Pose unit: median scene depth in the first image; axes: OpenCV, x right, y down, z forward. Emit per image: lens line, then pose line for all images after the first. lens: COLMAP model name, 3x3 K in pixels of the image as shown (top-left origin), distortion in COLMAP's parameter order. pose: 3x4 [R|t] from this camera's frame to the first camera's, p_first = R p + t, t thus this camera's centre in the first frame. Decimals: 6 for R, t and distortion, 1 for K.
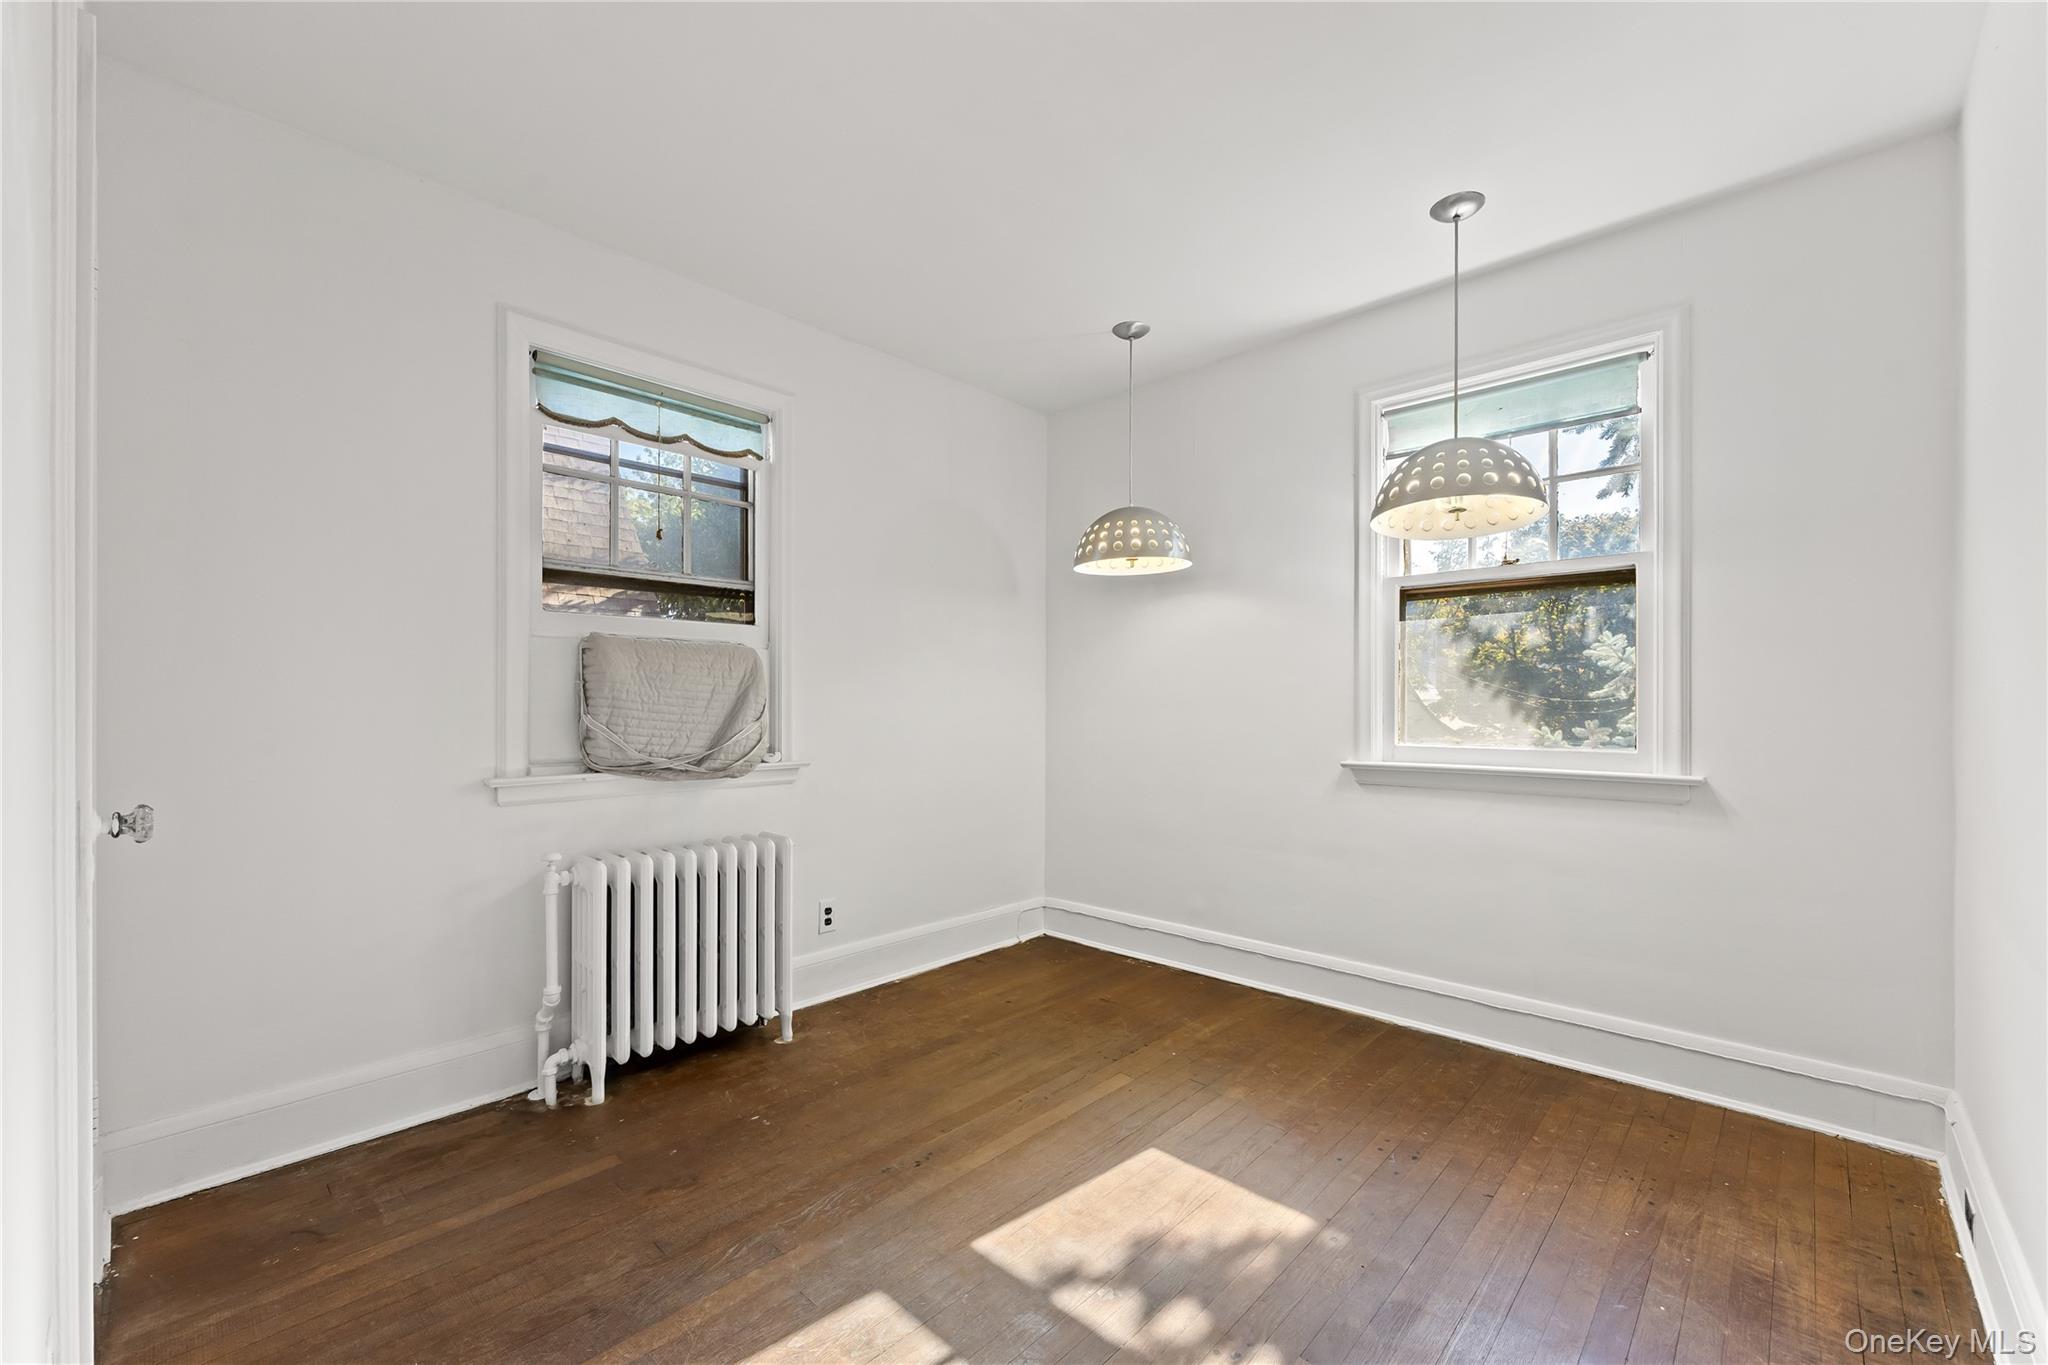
lens RADIAL K [[836.8, 0, 1025.9], [0, 836.8, 693.5], [0, 0, 1]] dist [-0.000219, -0.000466]
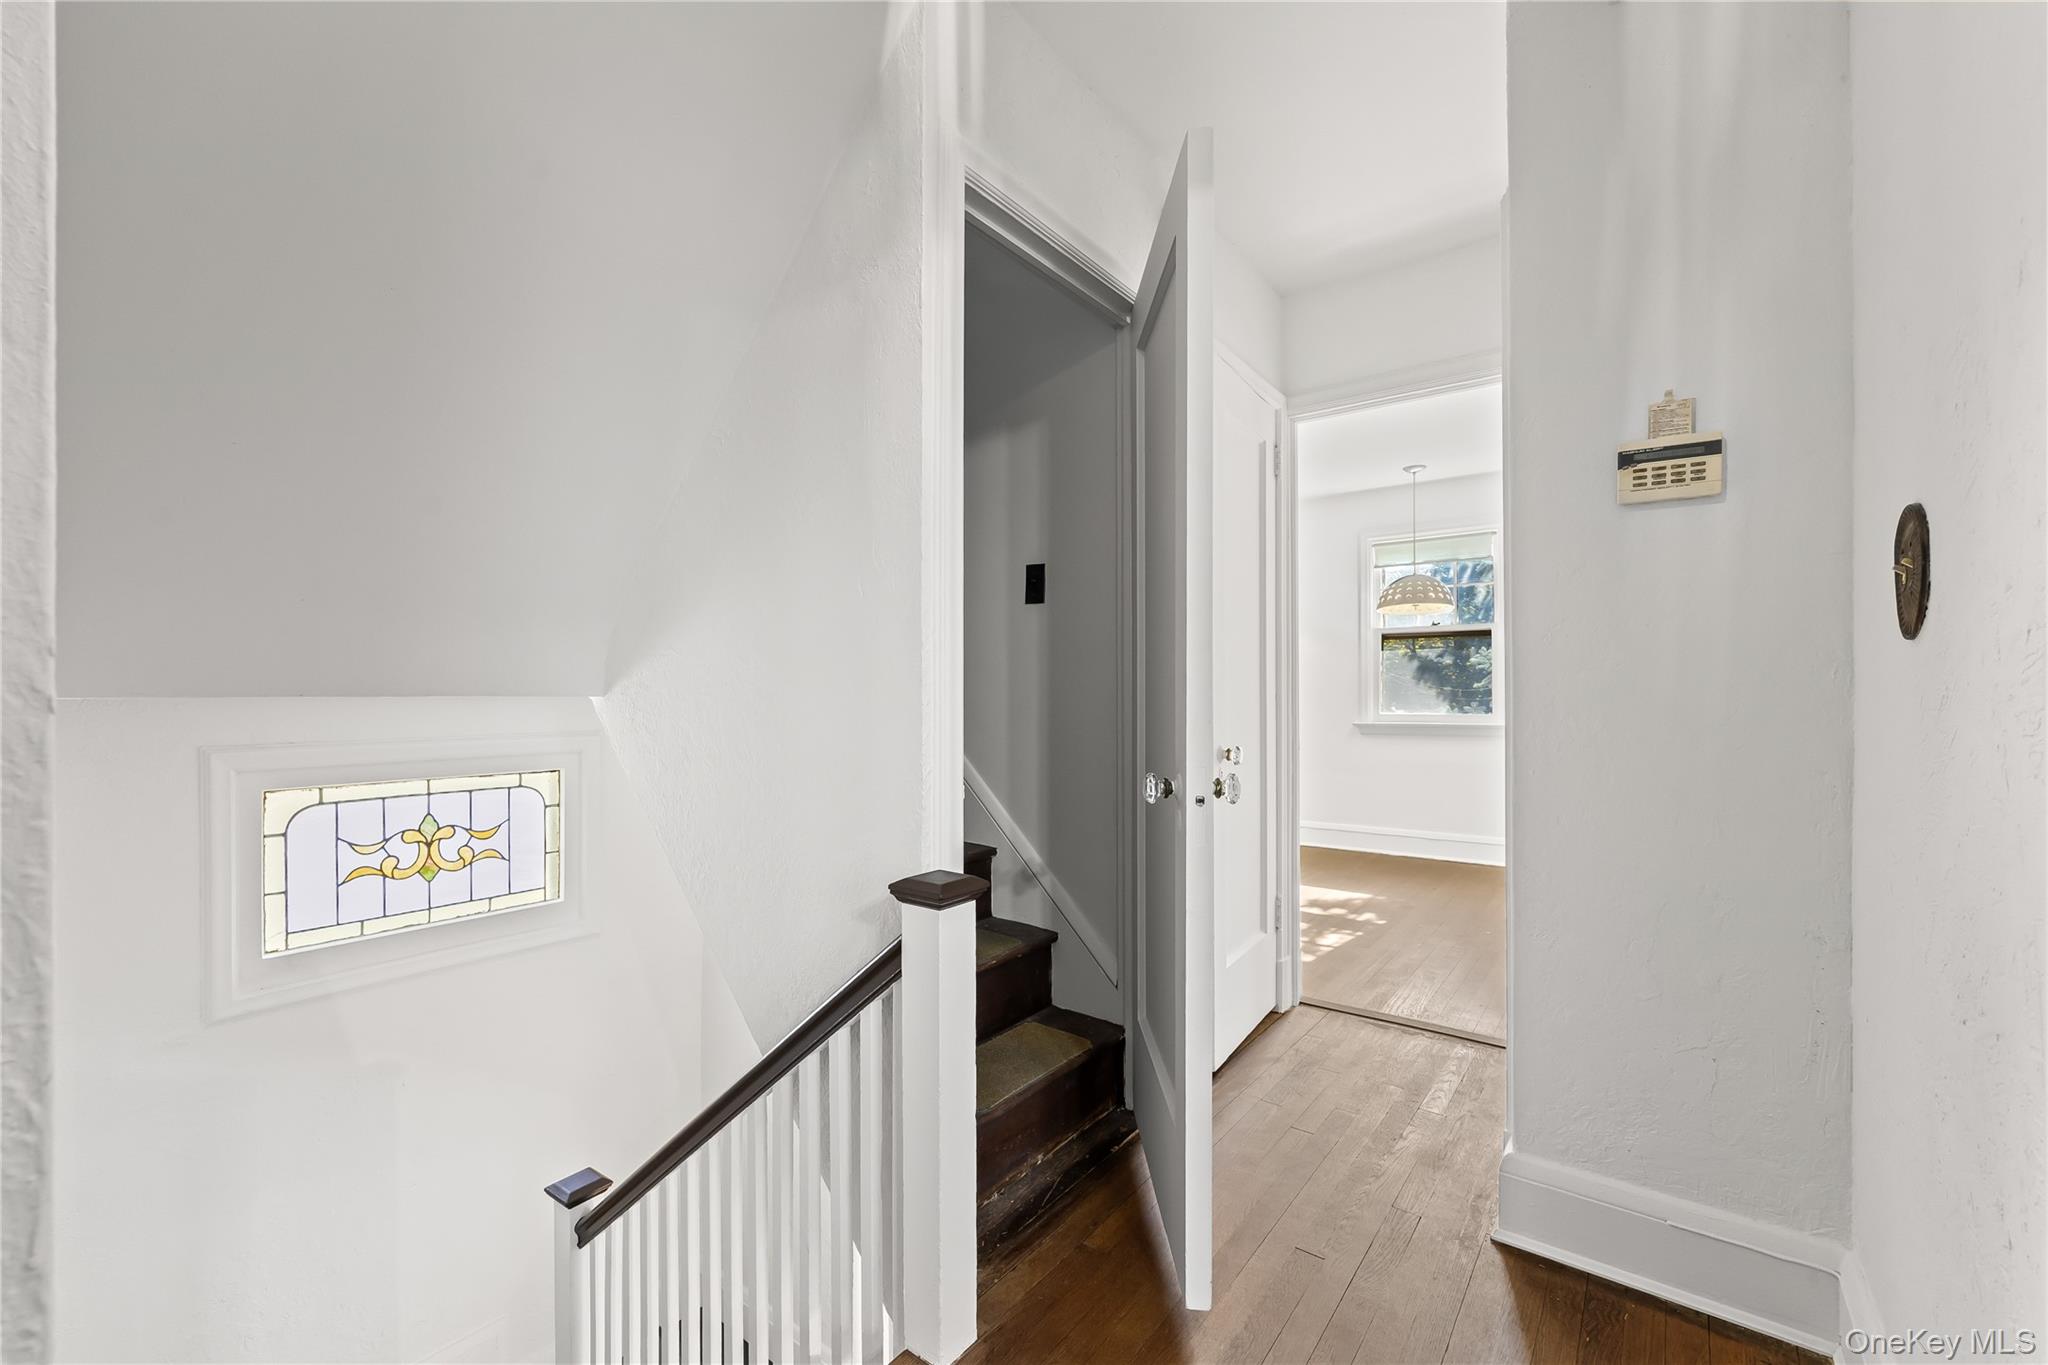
lens RADIAL K [[836.8, 0, 1023.1], [0, 836.8, 685.3], [0, 0, 1]] dist [-0.000219, -0.000466]
pose [[0.995319, -0.009913, 0.096136, -0.627669], [0.010039, 0.999949, -0.000823, -0.012178], [-0.096123, 0.001785, 0.995368, -0.946915]]
